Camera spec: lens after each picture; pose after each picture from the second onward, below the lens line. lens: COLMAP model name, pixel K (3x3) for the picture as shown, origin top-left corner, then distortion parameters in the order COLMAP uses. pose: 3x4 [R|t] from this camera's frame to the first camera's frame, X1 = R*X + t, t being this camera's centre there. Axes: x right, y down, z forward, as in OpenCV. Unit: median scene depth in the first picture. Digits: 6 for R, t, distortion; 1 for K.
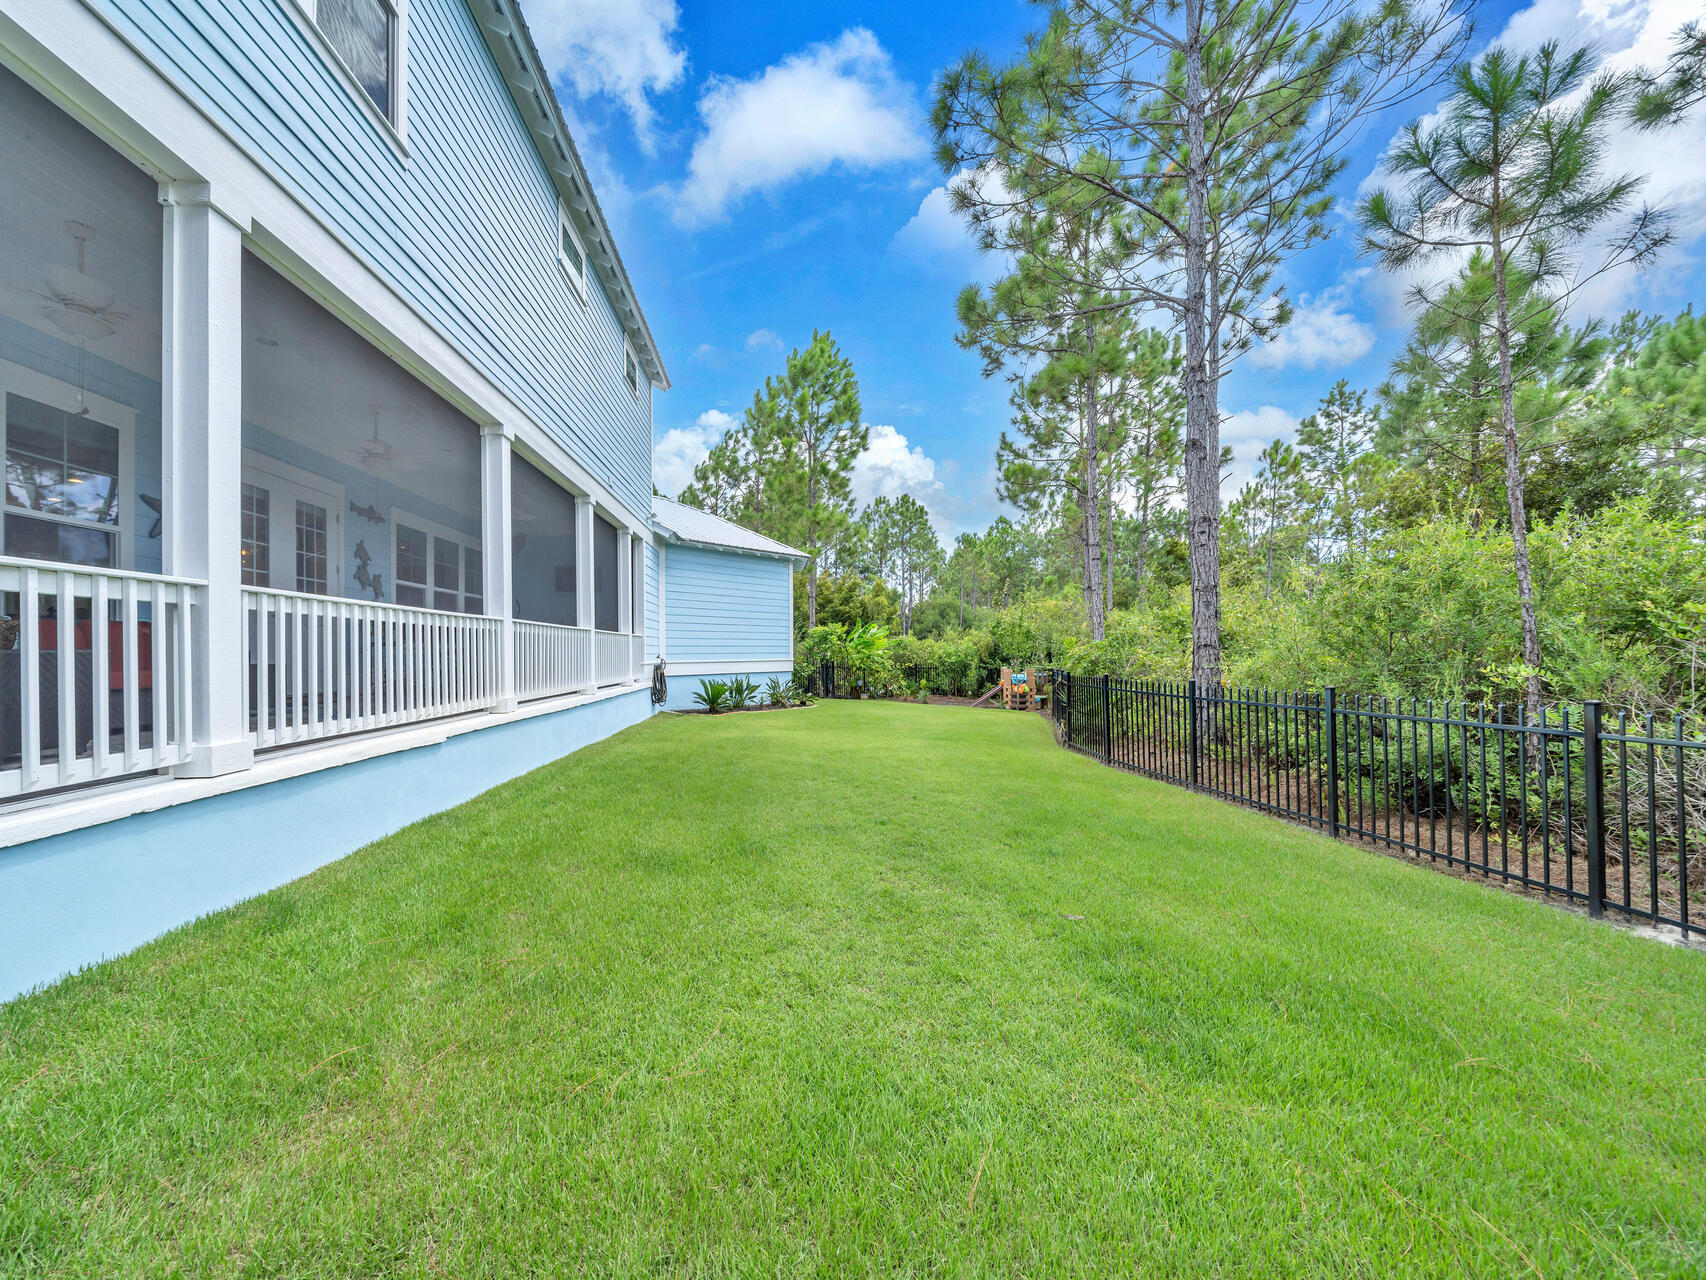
lens RADIAL K [[676.4, 0, 825.0], [0, 676.4, 626.4], [0, 0, 1]] dist [-0.002707, -0.000039]
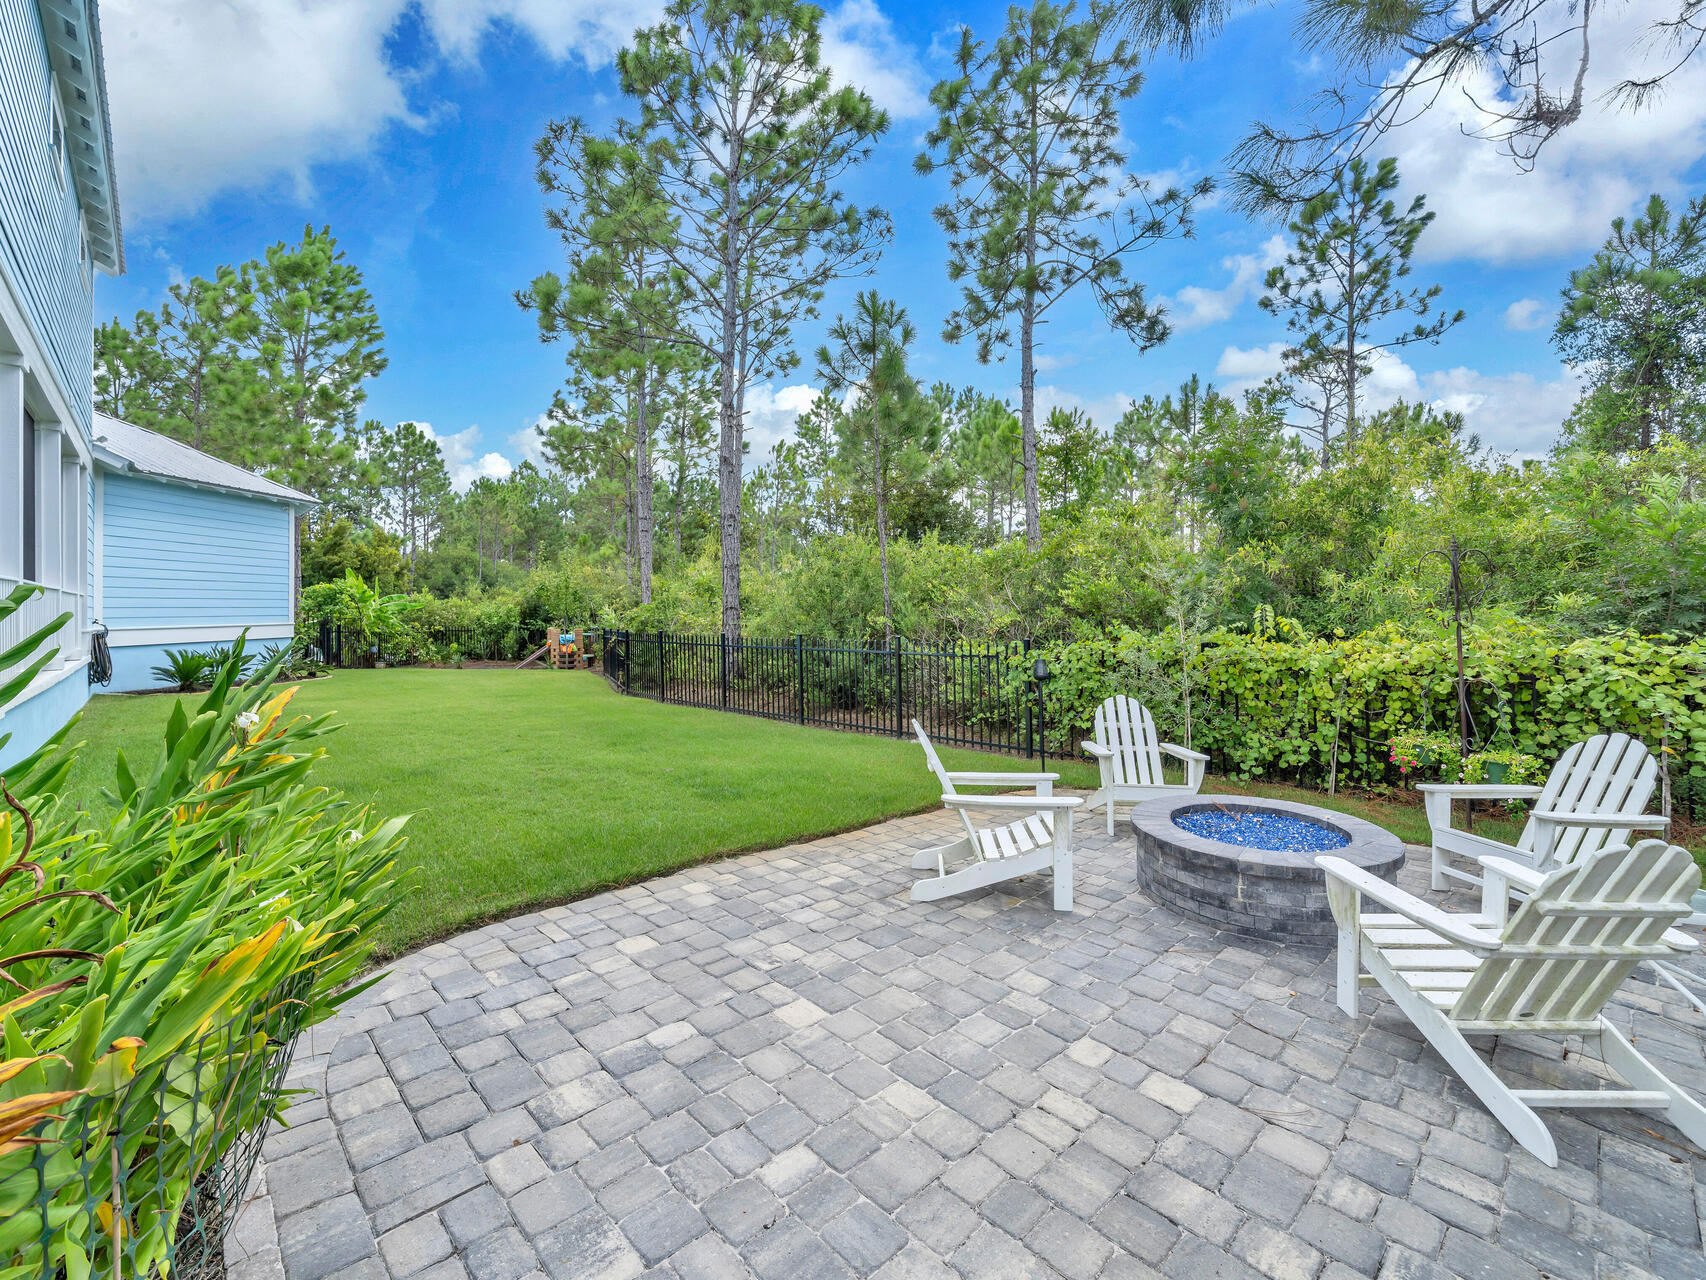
lens RADIAL K [[744.5, 0, 844.4], [0, 744.5, 656.6], [0, 0, 1]] dist [-0.000561, -0.000294]
pose [[0.782714, -0.042402, 0.620935, -0.099947], [-0.018662, 0.995629, 0.091512, -0.007925], [-0.622101, -0.083216, 0.778502, -0.163696]]
